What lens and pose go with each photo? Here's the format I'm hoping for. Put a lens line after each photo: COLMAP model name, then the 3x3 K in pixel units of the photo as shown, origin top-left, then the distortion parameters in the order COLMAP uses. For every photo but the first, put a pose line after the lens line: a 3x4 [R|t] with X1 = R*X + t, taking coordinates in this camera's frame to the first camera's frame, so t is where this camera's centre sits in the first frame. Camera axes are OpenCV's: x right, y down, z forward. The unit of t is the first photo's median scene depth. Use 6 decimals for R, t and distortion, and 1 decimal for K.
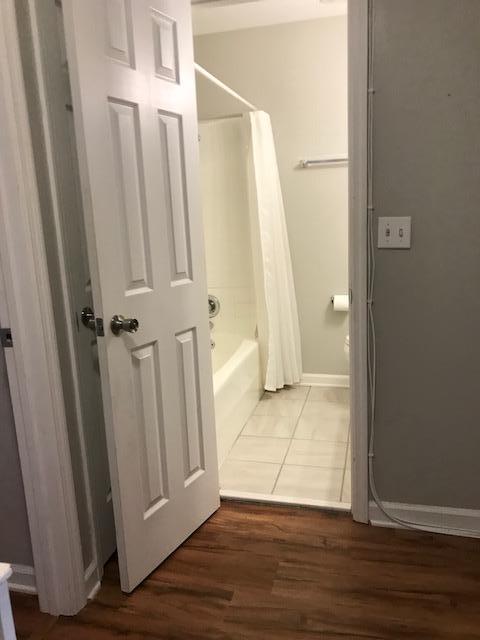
lens RADIAL K [[525.6, 0, 240.9], [0, 525.6, 325.4], [0, 0, 1]] dist [0.024001, -0.019692]
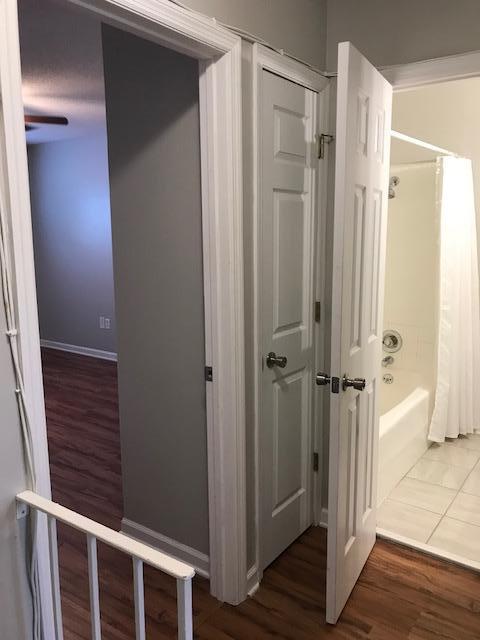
lens RADIAL K [[525.6, 0, 243.0], [0, 525.6, 317.4], [0, 0, 1]] dist [0.024001, -0.019692]
pose [[0.931737, 0.094793, -0.350542, 0.051890], [-0.107099, 0.994122, -0.015838, -0.074070], [0.346980, 0.052299, 0.936413, -0.131619]]
